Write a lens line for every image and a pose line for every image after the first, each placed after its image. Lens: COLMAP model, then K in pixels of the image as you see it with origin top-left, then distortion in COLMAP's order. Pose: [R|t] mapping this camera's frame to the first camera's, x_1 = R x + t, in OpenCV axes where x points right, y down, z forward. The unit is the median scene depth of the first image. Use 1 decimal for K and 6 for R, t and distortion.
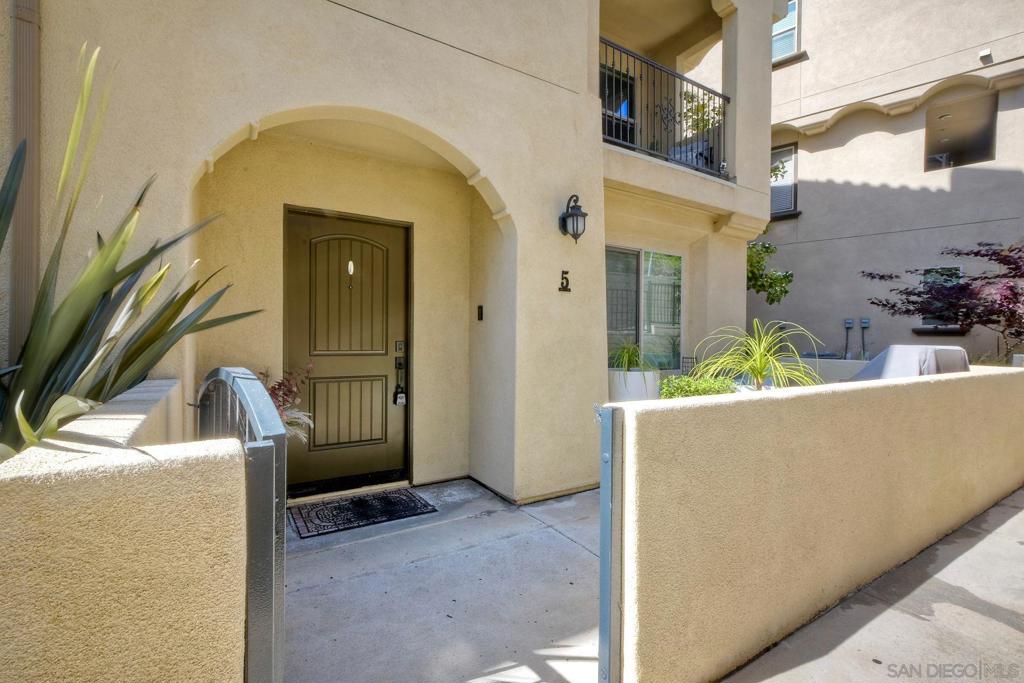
lens RADIAL K [[458.6, 0, 508.6], [0, 458.6, 338.9], [0, 0, 1]] dist [0.000062, 0.001024]
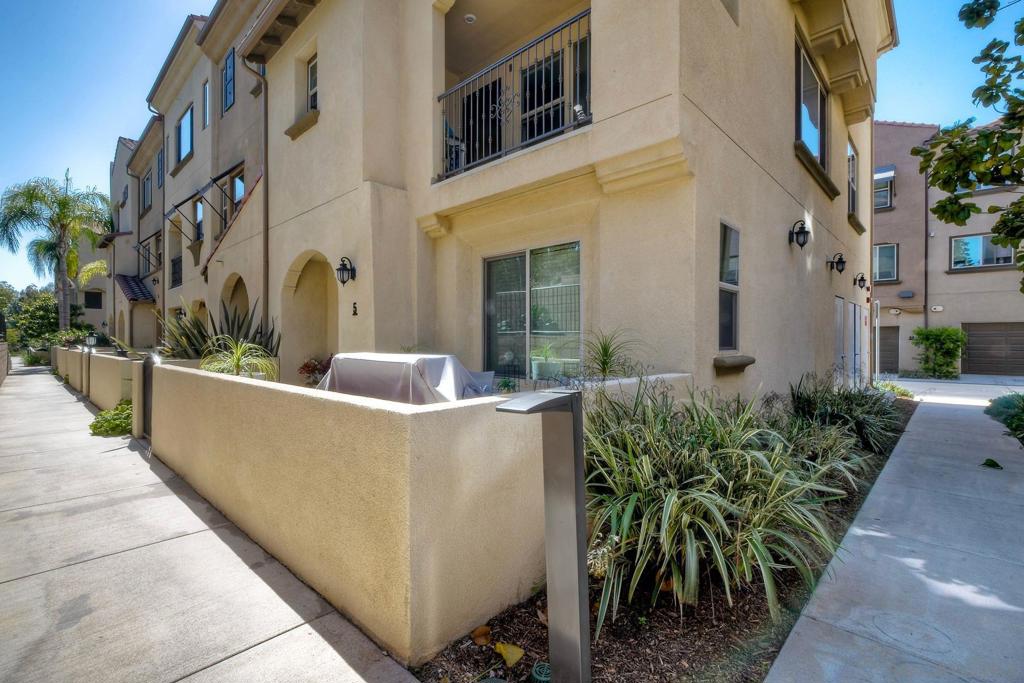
lens RADIAL K [[458.6, 0, 512.4], [0, 458.6, 337.8], [0, 0, 1]] dist [0.000062, 0.001024]
pose [[0.265855, -0.004058, -0.964004, 0.701654], [-0.000657, 0.999990, -0.004391, -0.007465], [0.964013, 0.001801, 0.265850, 0.428929]]
